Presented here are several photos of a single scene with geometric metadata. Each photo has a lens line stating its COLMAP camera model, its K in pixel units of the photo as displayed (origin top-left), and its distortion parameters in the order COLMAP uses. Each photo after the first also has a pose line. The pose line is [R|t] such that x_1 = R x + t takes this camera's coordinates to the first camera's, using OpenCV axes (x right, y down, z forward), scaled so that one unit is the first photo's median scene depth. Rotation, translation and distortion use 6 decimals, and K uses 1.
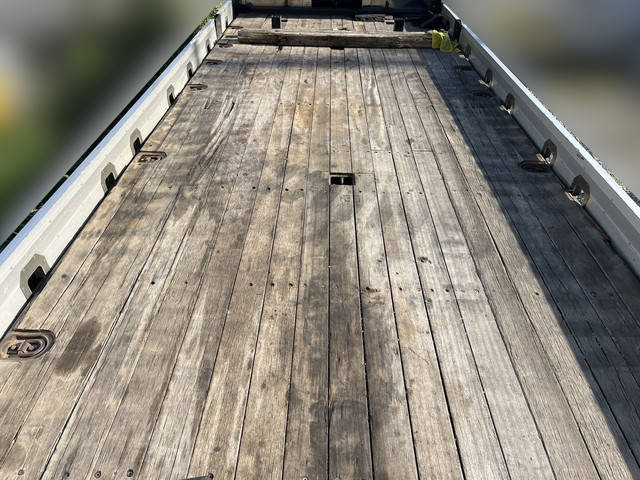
lens RADIAL K [[484.2, 0, 322.9], [0, 484.2, 238.0], [0, 0, 1]] dist [0.039710, -0.046728]
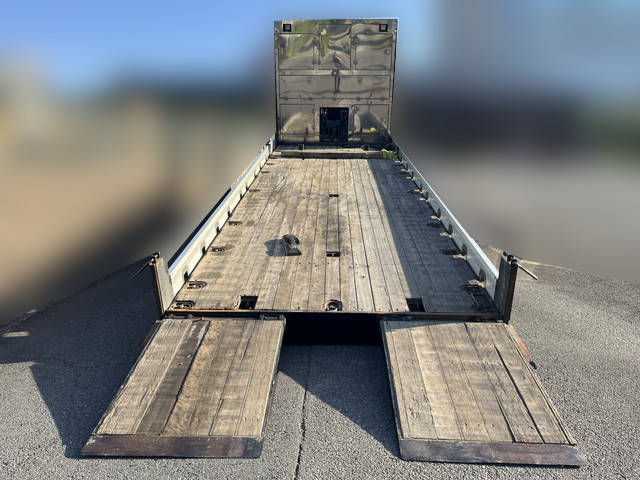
lens RADIAL K [[484.2, 0, 318.0], [0, 484.2, 238.6], [0, 0, 1]] dist [0.039710, -0.046728]
pose [[0.999782, -0.007089, -0.019650, 0.007175], [0.001446, 0.961880, -0.273467, 0.652146], [0.020840, 0.273378, 0.961681, -1.120167]]
